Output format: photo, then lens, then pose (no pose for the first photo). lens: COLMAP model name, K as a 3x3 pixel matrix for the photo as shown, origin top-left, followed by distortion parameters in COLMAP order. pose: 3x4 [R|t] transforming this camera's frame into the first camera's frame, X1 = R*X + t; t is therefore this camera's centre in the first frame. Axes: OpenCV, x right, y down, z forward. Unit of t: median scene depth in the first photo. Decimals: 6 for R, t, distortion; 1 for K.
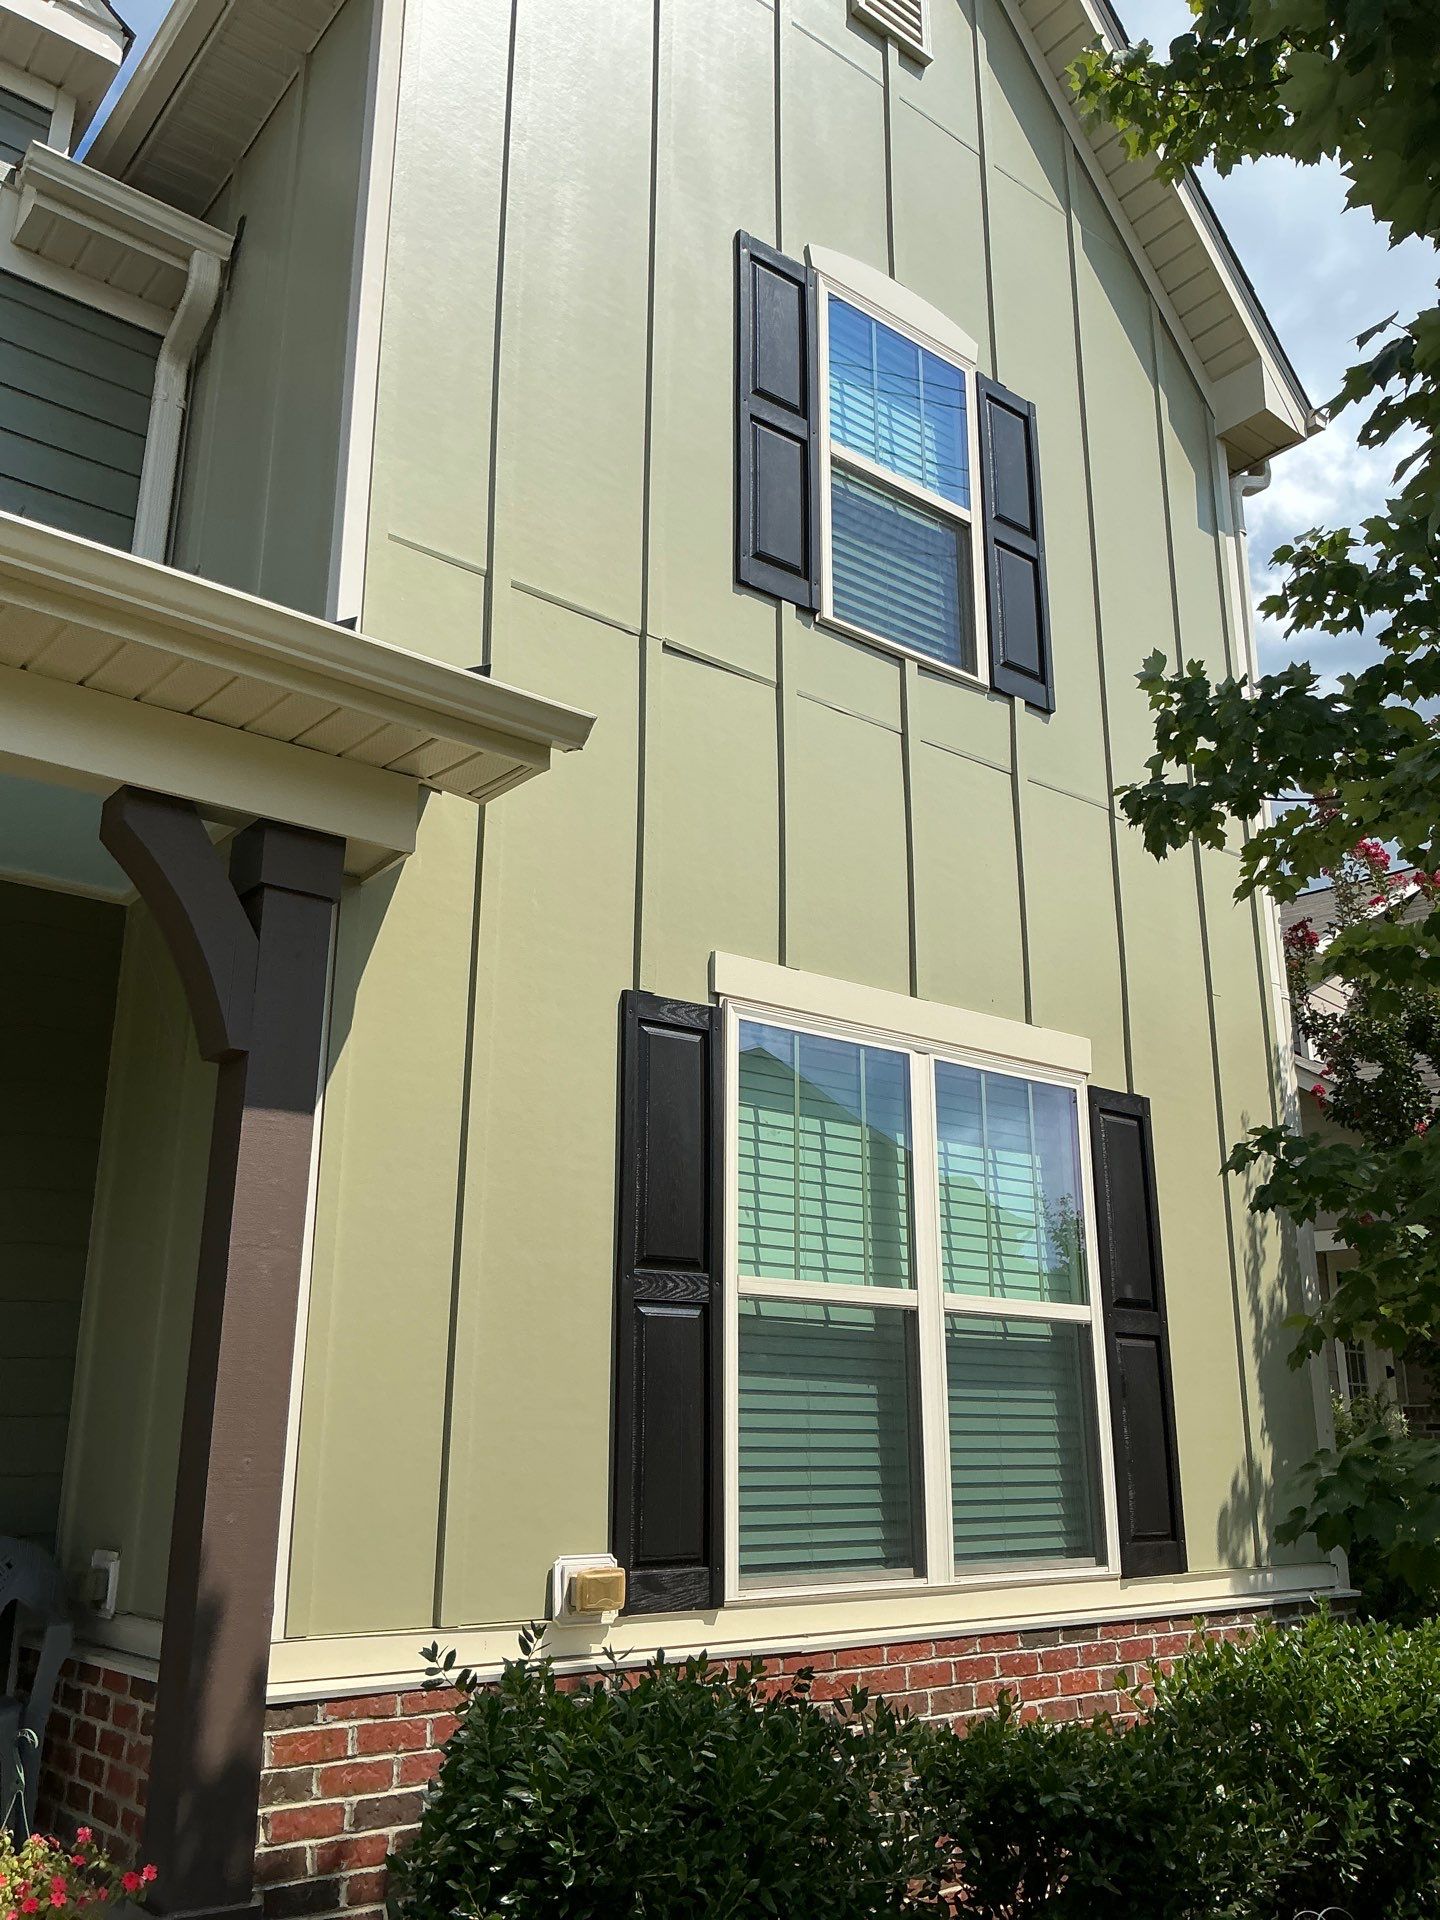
lens RADIAL K [[1574.0, 0, 685.5], [0, 1574.0, 955.1], [0, 0, 1]] dist [0.068208, -0.103492]
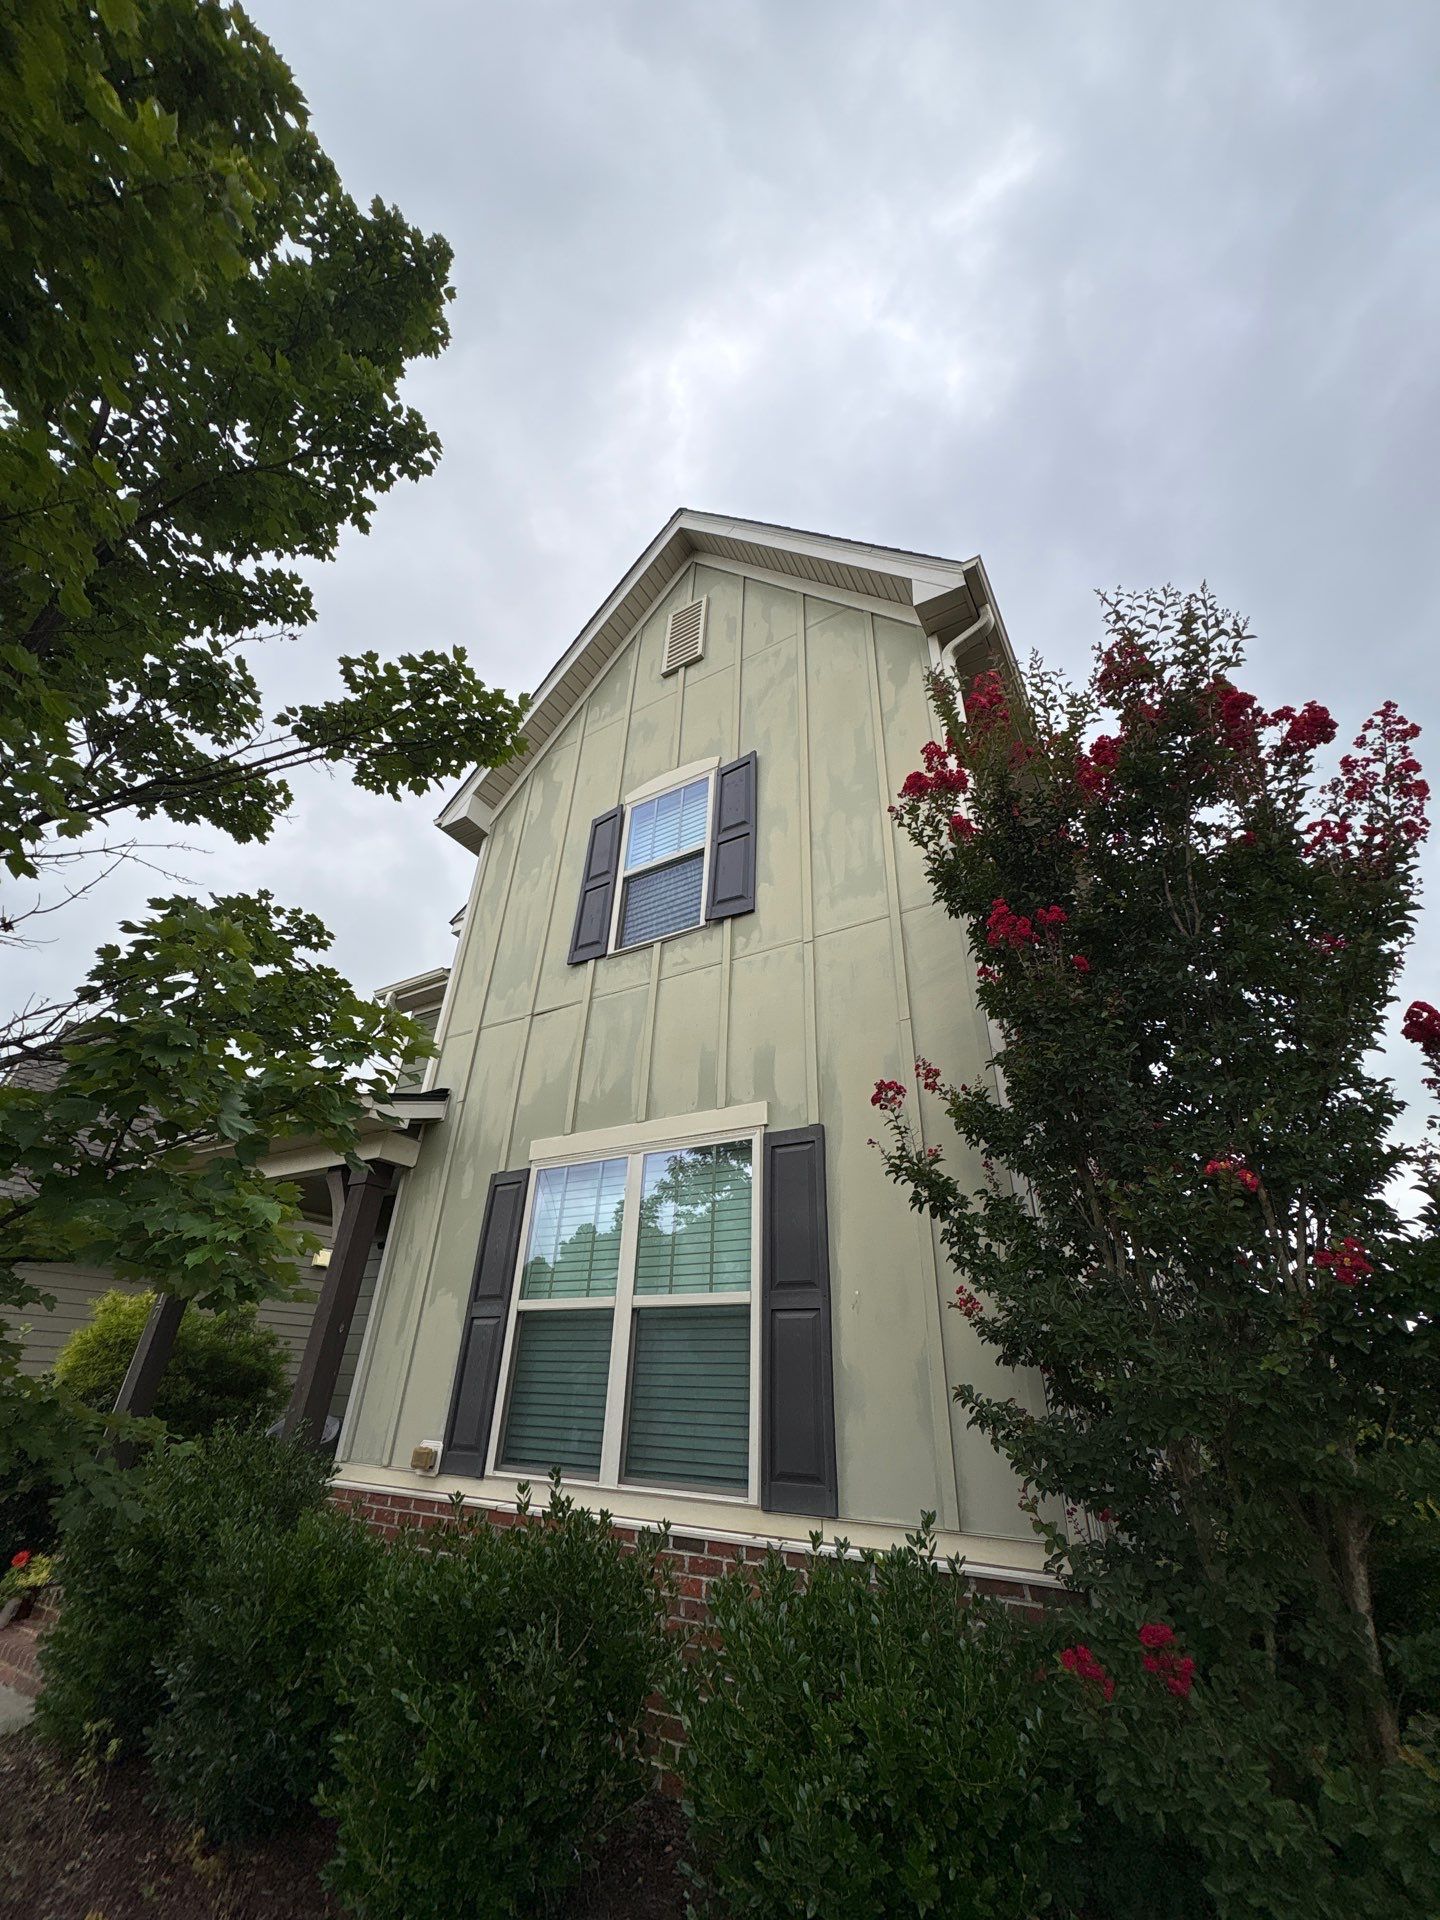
lens RADIAL K [[756.0, 0, 722.7], [0, 756.0, 934.9], [0, 0, 1]] dist [0.000820, 0.000247]
pose [[0.339124, -0.480894, -0.808539, 1.026069], [0.253693, 0.874378, -0.413647, 0.230753], [0.905889, -0.064843, 0.418522, 0.755156]]
